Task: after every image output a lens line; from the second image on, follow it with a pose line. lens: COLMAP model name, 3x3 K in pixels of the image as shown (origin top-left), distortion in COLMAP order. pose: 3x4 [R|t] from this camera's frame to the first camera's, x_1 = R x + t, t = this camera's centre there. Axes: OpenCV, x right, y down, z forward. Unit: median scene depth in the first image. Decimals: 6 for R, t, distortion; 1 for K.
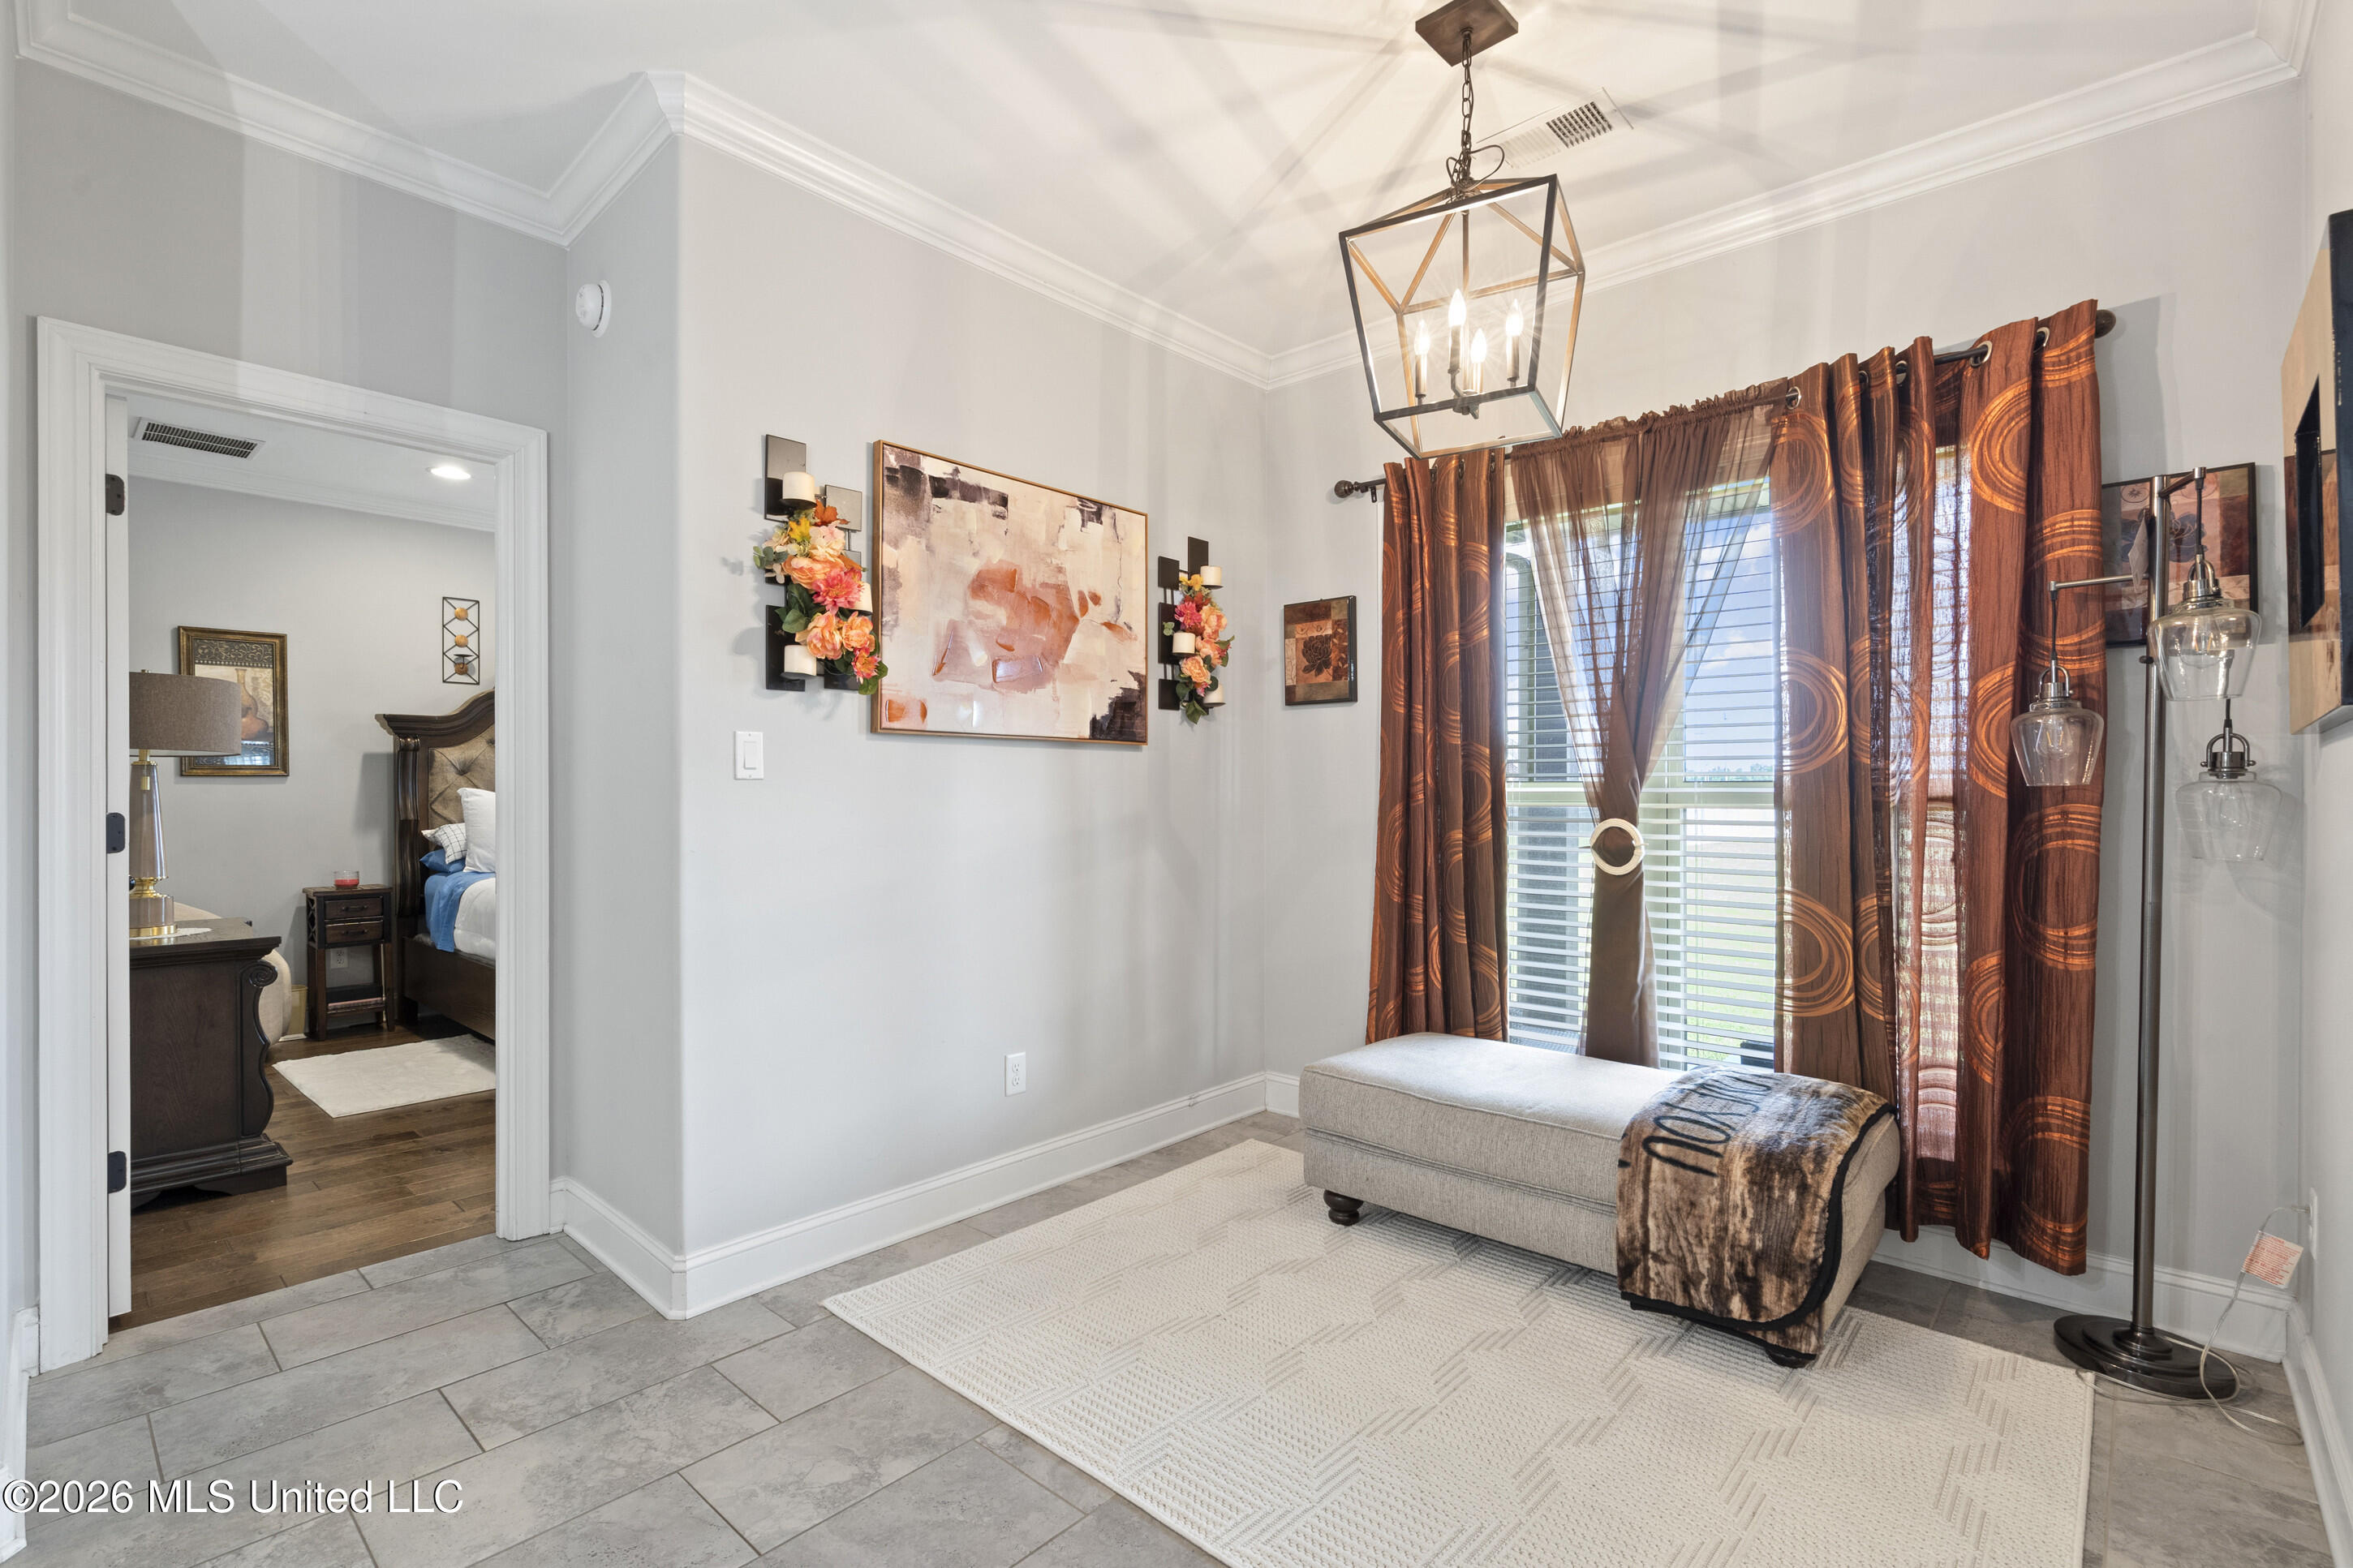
lens RADIAL K [[1078.0, 0, 1161.3], [0, 1078.0, 794.9], [0, 0, 1]] dist [-0.005778, 0.001421]
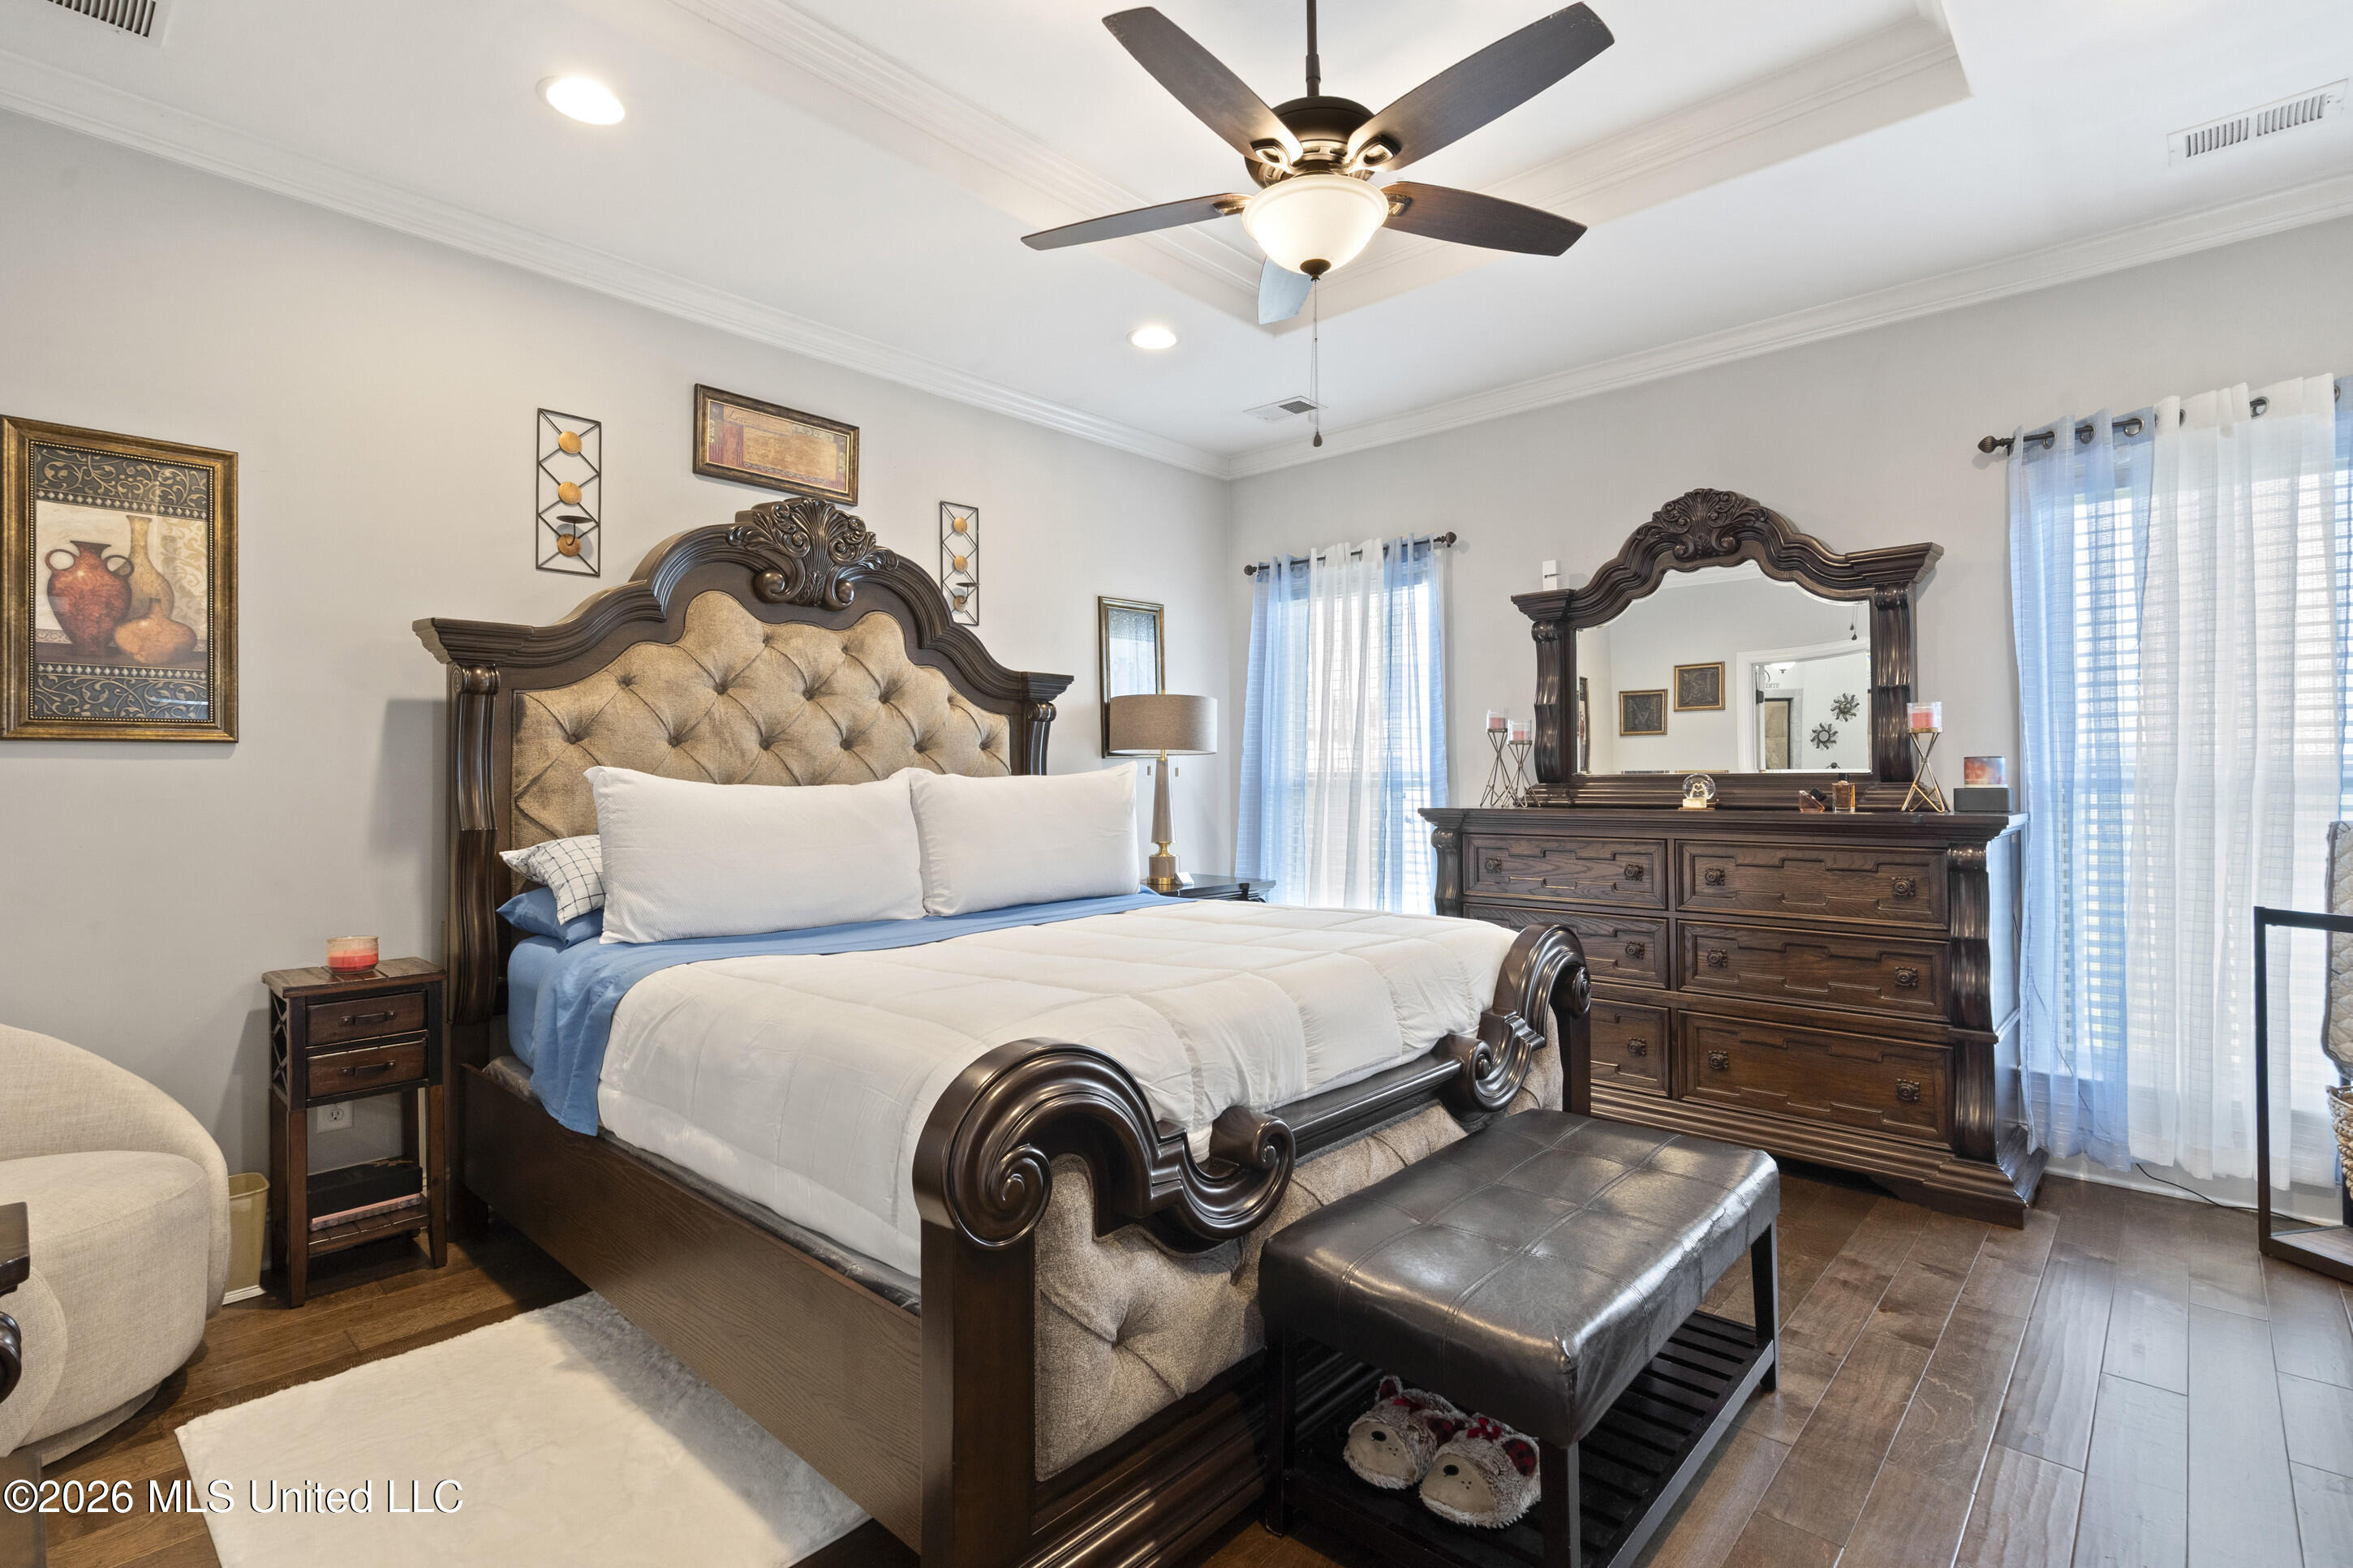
lens RADIAL K [[1078.0, 0, 1141.1], [0, 1078.0, 762.5], [0, 0, 1]] dist [-0.005778, 0.001421]
pose [[0.999990, -0.001314, -0.004238, -0.394120], [0.001225, 0.999779, -0.021005, 0.002385], [0.004264, 0.021000, 0.999770, 0.507233]]
